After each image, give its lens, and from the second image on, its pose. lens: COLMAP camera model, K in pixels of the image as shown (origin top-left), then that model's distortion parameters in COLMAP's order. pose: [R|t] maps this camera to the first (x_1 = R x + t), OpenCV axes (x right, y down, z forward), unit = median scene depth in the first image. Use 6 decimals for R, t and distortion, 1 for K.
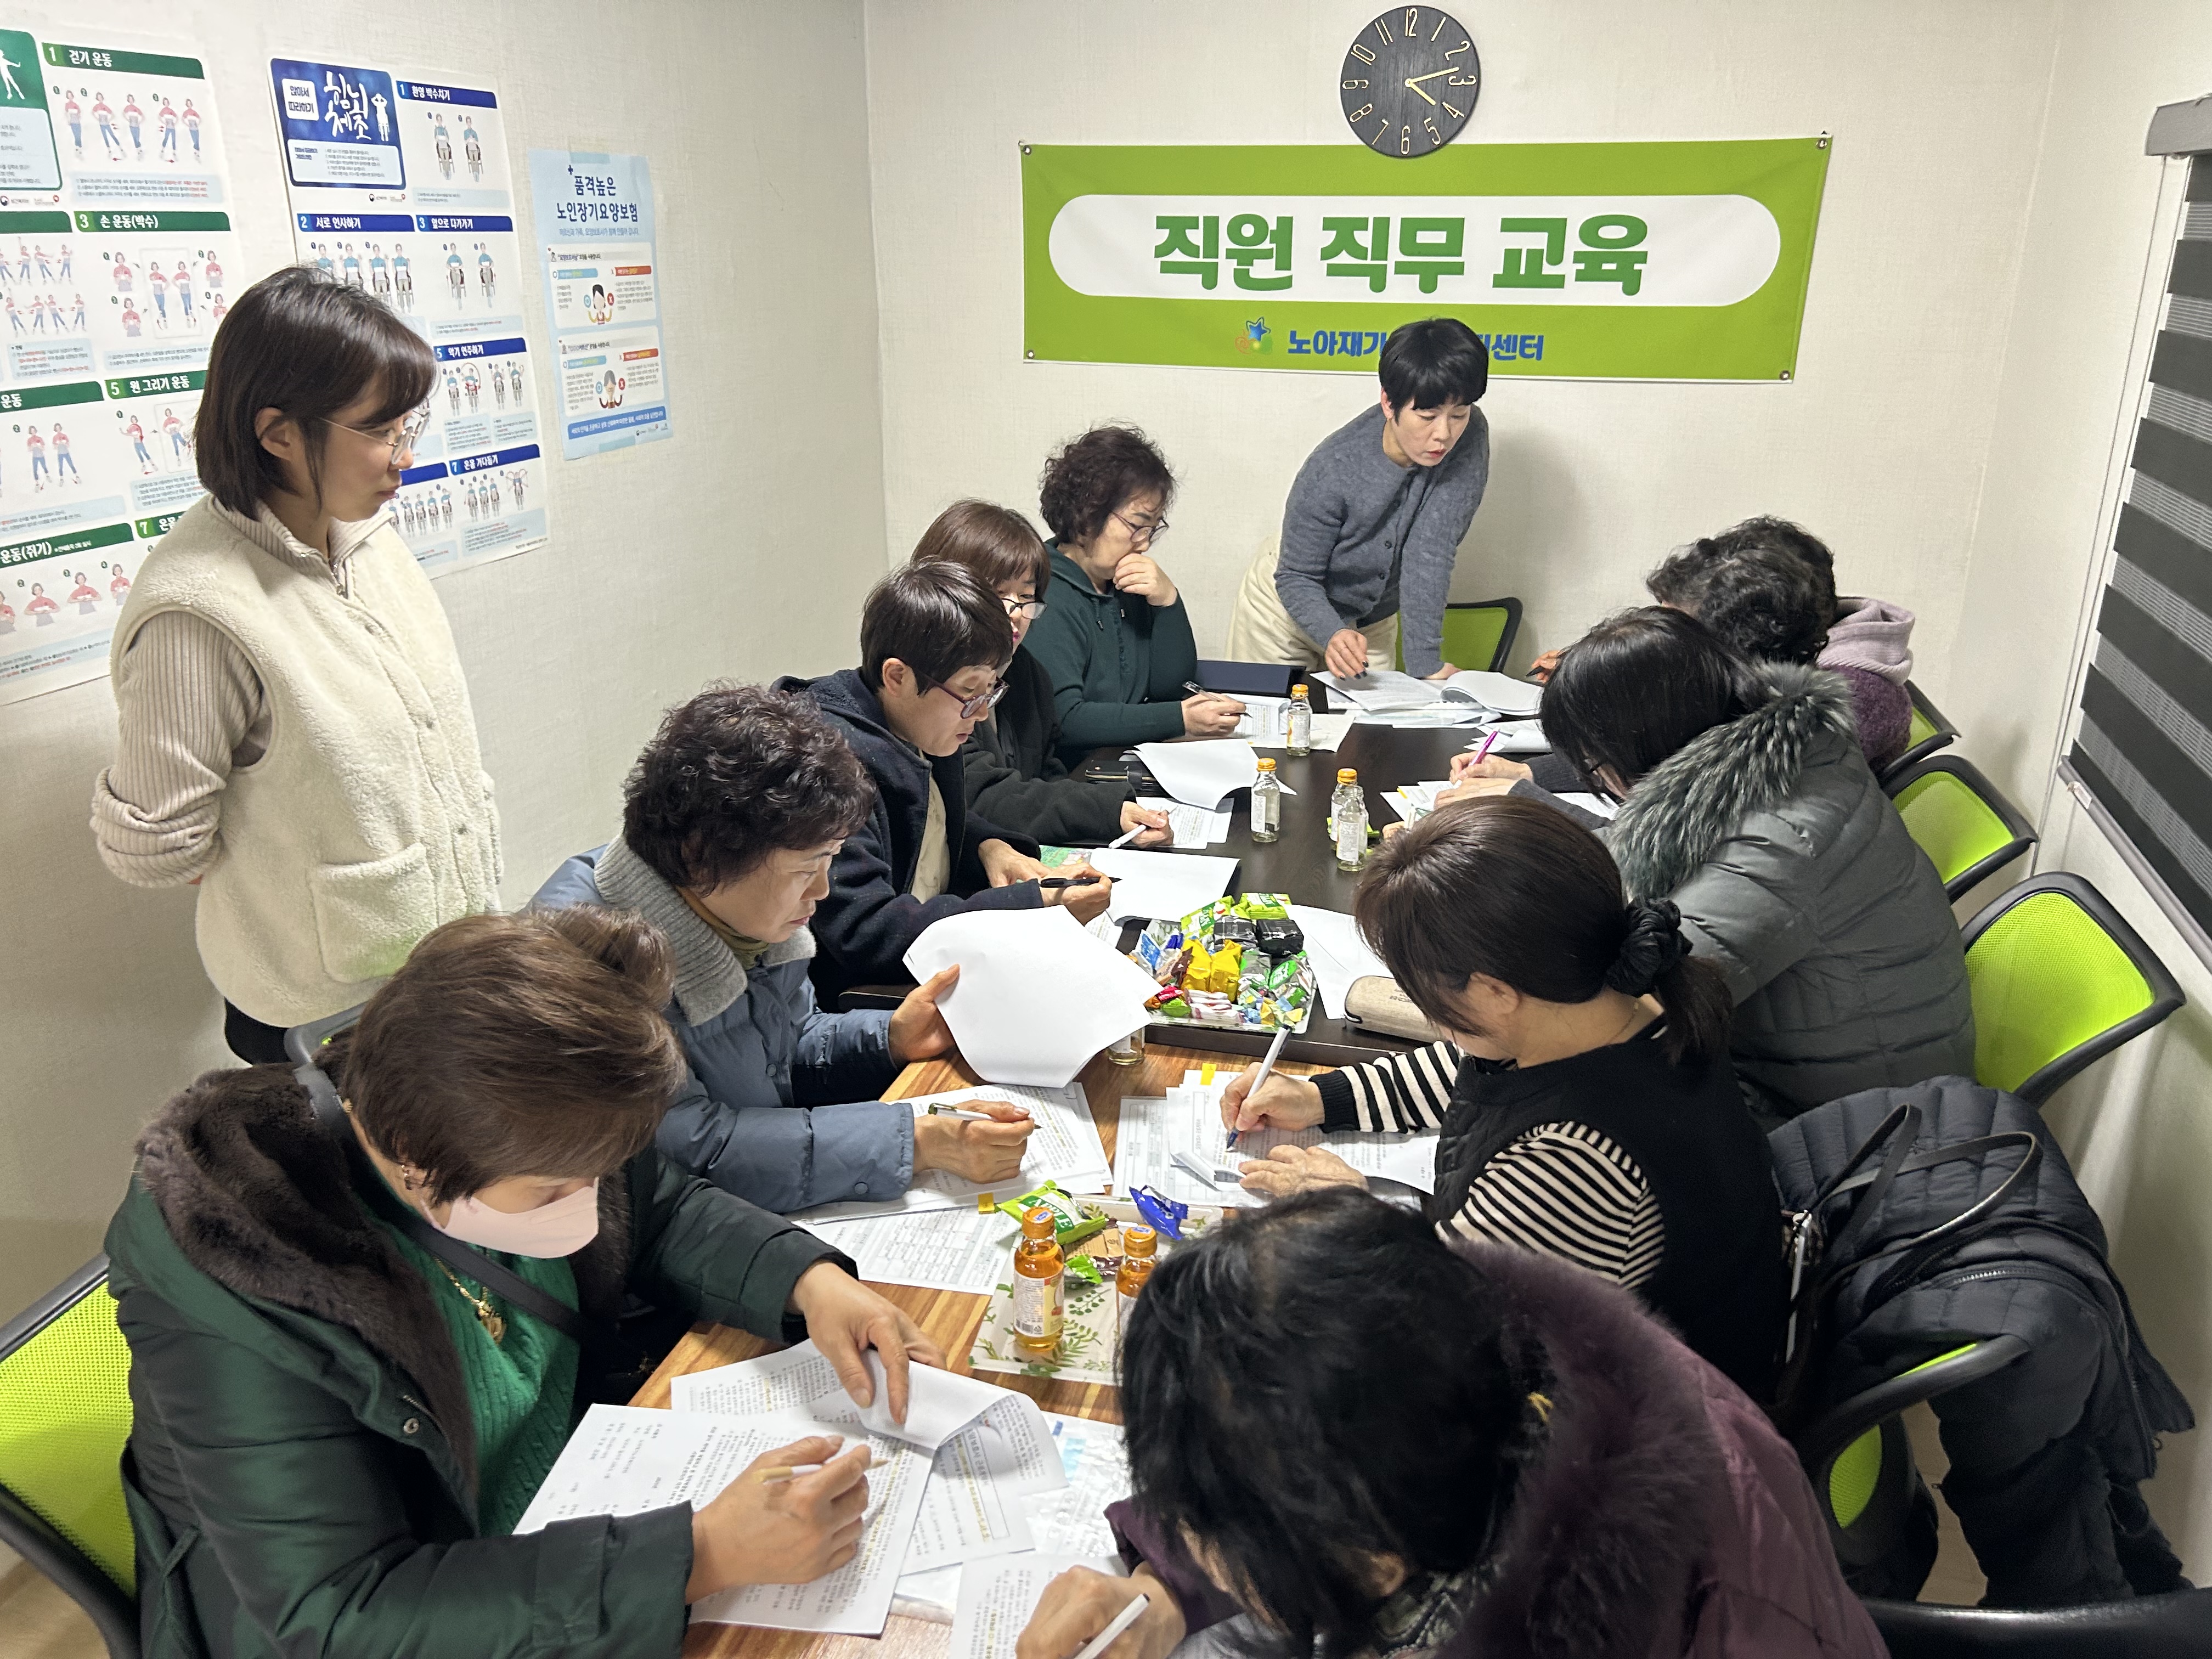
lens RADIAL K [[1687.5, 0, 1106.4], [0, 1687.5, 852.6], [0, 0, 1]] dist [0.039374, -0.057197]
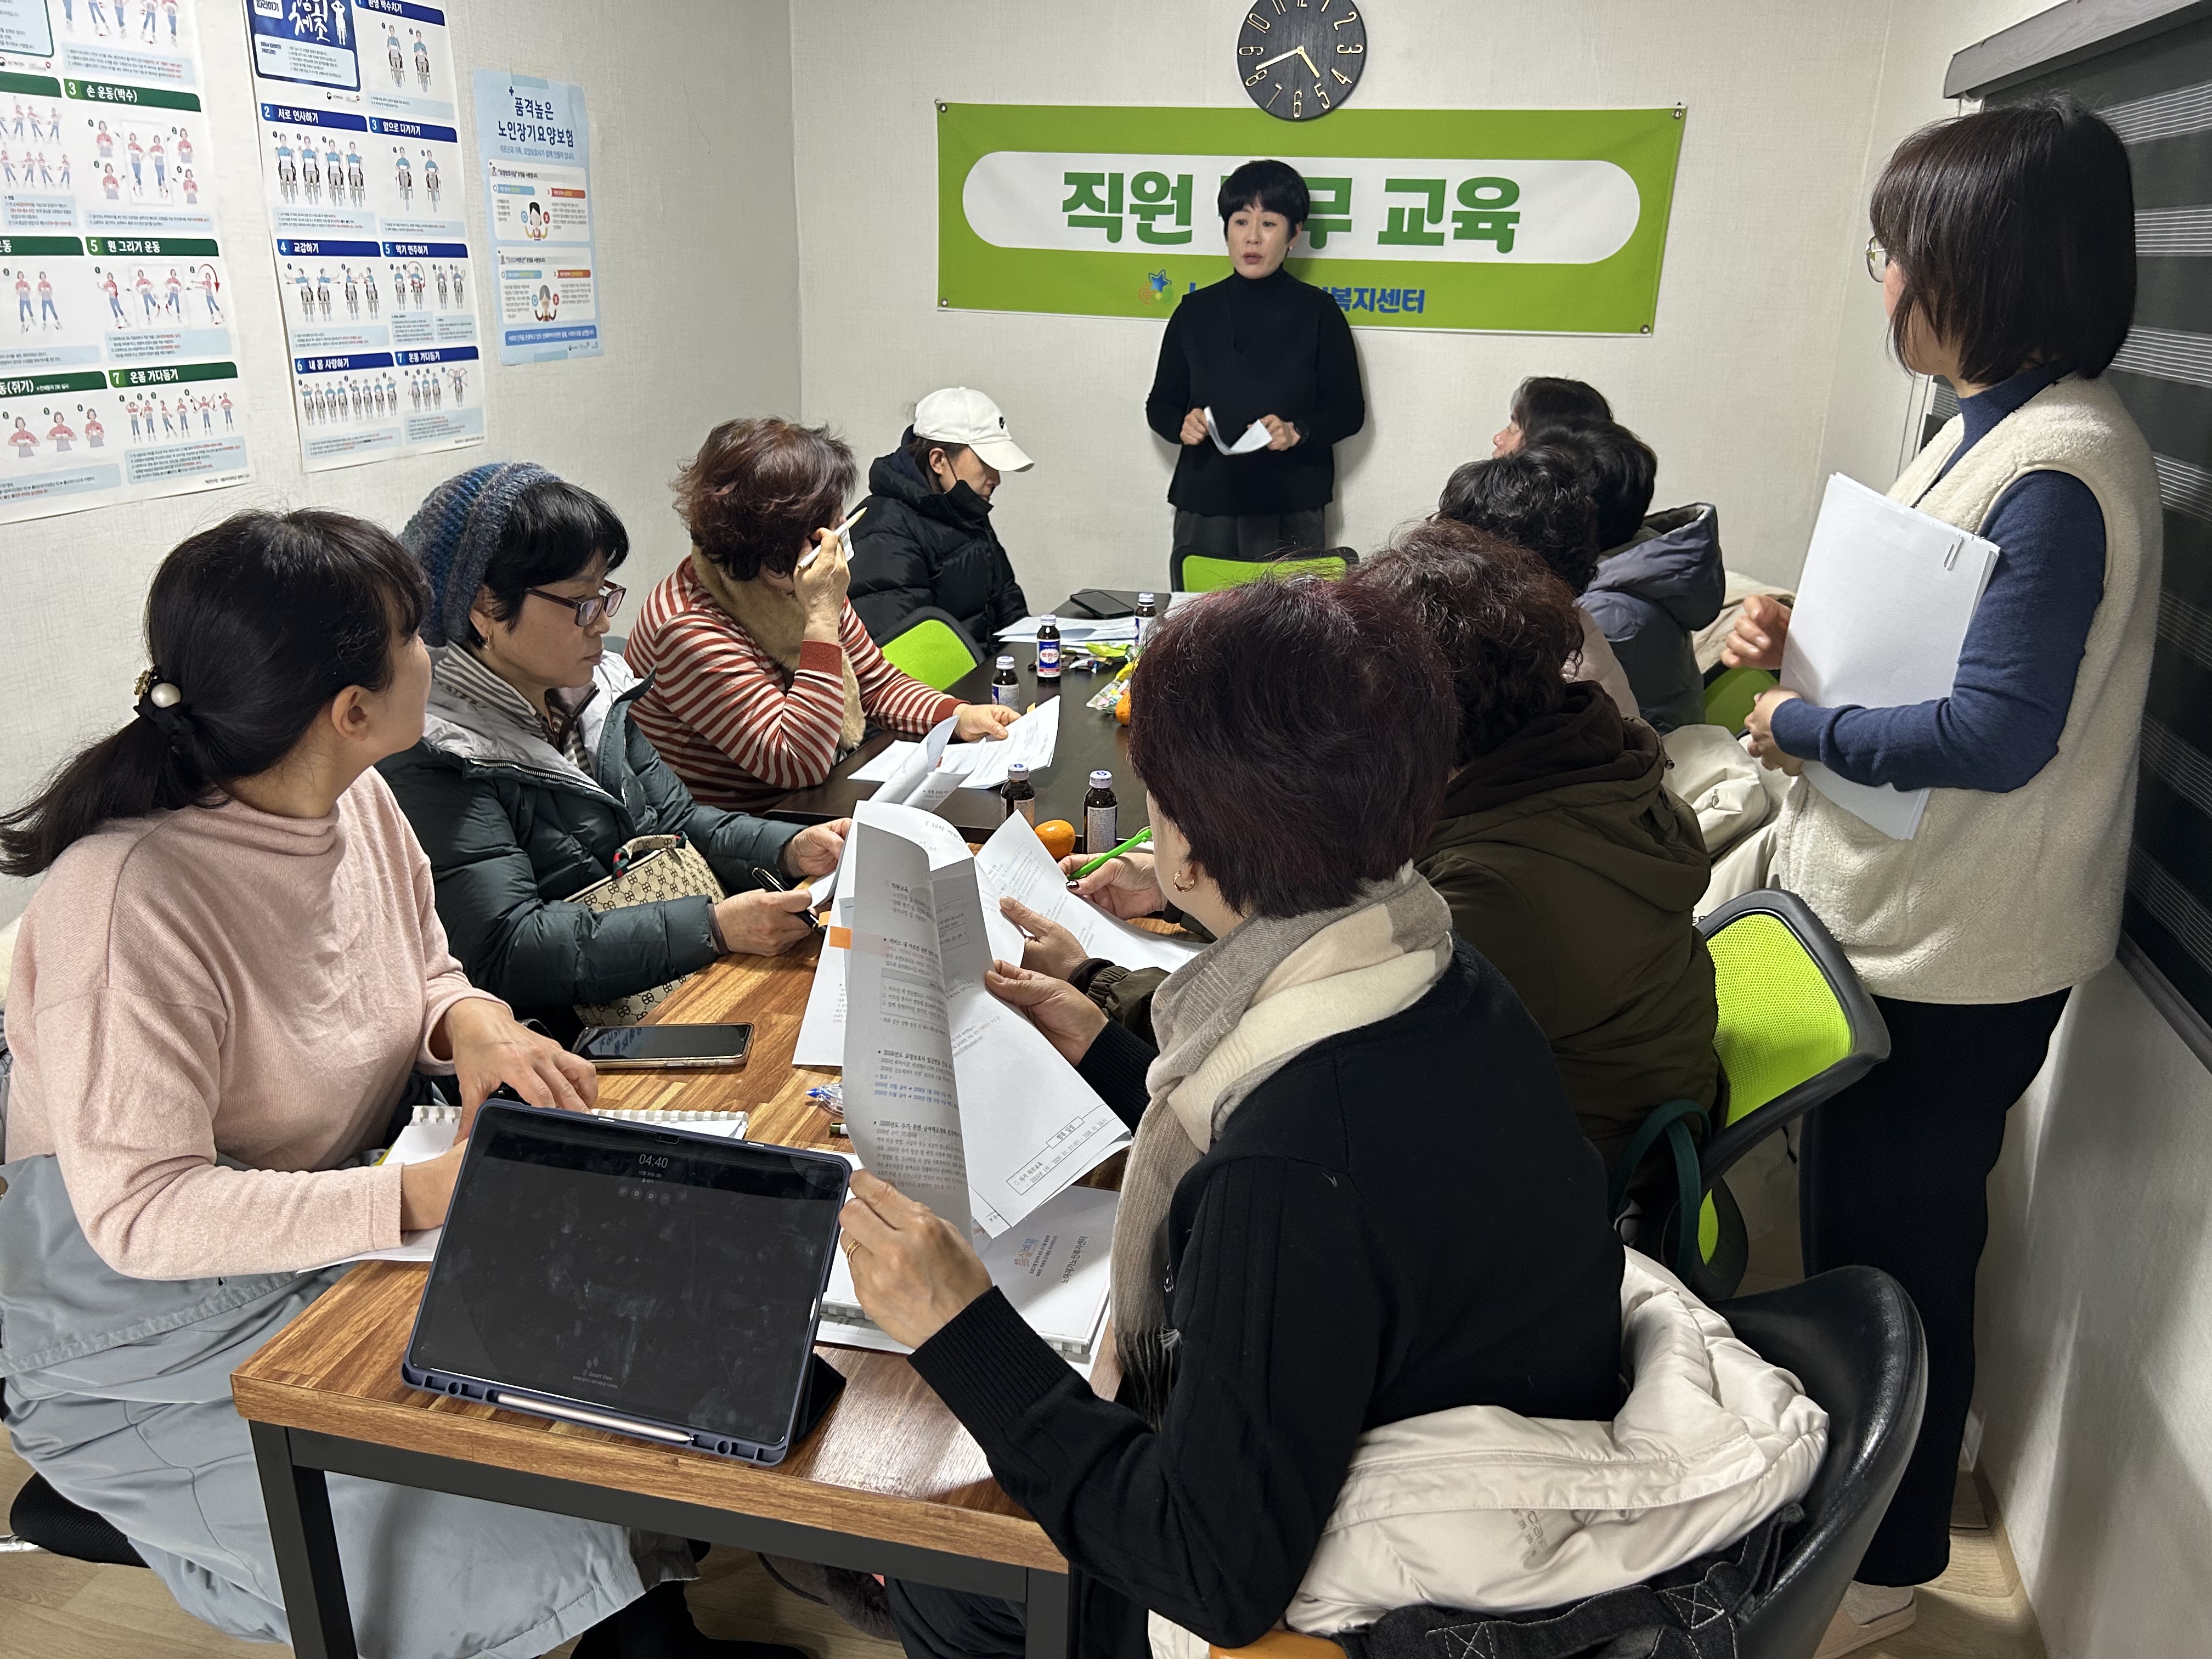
lens RADIAL K [[1698.1, 0, 1098.9], [0, 1698.1, 843.2], [0, 0, 1]] dist [0.050737, -0.071830]
pose [[0.998835, 0.006200, 0.047858, 0.003290], [-0.005088, 0.999715, -0.023311, 0.092392], [-0.047989, 0.023040, 0.998582, -0.077997]]
